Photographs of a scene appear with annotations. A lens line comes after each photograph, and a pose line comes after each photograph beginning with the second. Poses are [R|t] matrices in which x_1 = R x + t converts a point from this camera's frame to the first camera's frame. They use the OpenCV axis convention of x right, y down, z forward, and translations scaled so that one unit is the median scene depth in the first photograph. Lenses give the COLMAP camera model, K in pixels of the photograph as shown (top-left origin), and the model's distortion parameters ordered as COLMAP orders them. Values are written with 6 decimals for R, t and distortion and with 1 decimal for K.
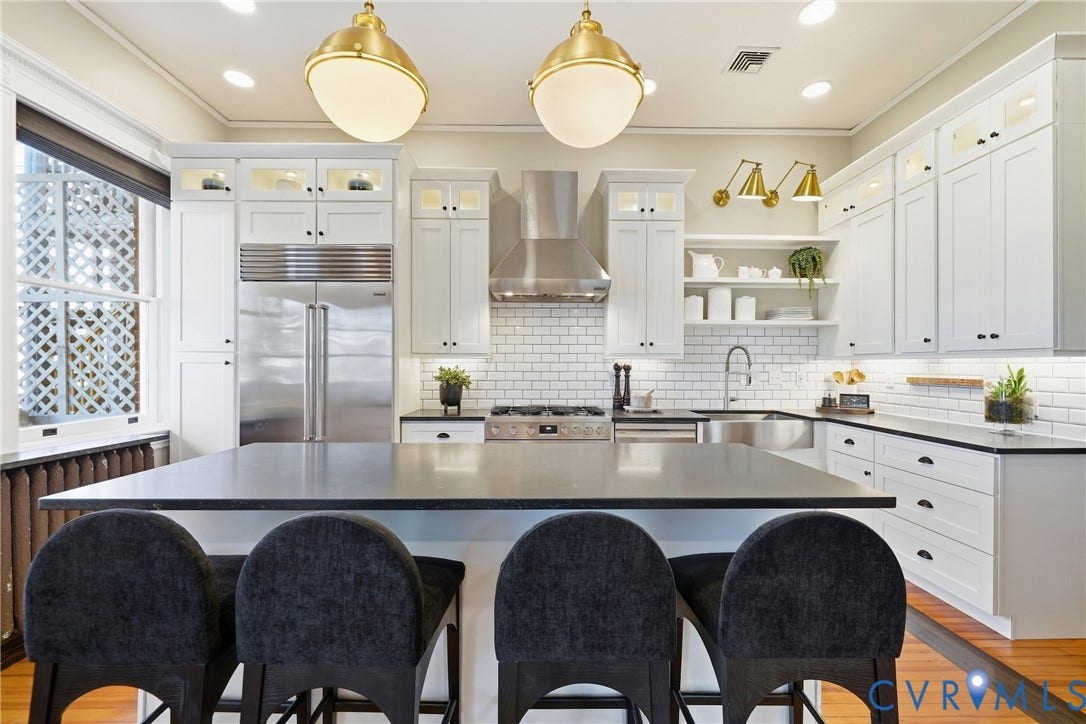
lens RADIAL K [[454.3, 0, 540.3], [0, 454.3, 364.7], [0, 0, 1]] dist [-0.015971, 0.000021]
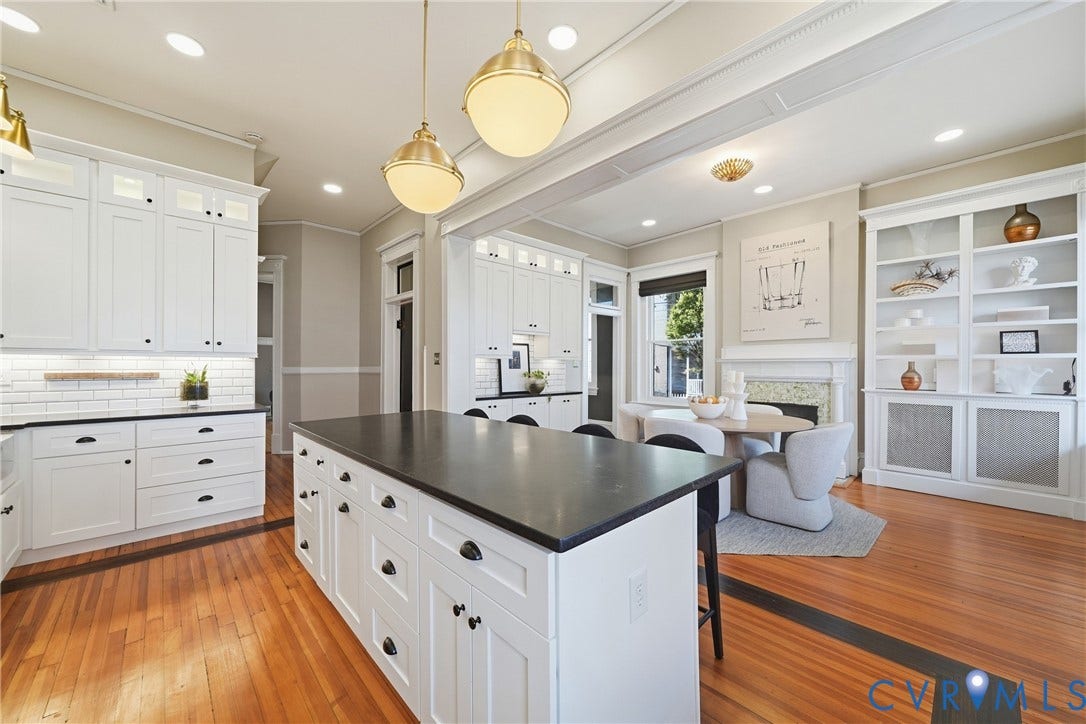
lens RADIAL K [[398.8, 0, 541.6], [0, 398.8, 365.7], [0, 0, 1]] dist [-0.000940, -0.000107]
pose [[-0.682280, -0.004545, 0.731077, -0.498303], [-0.004930, 0.999987, 0.001616, 0.004229], [-0.731075, -0.002501, -0.682293, 0.719414]]
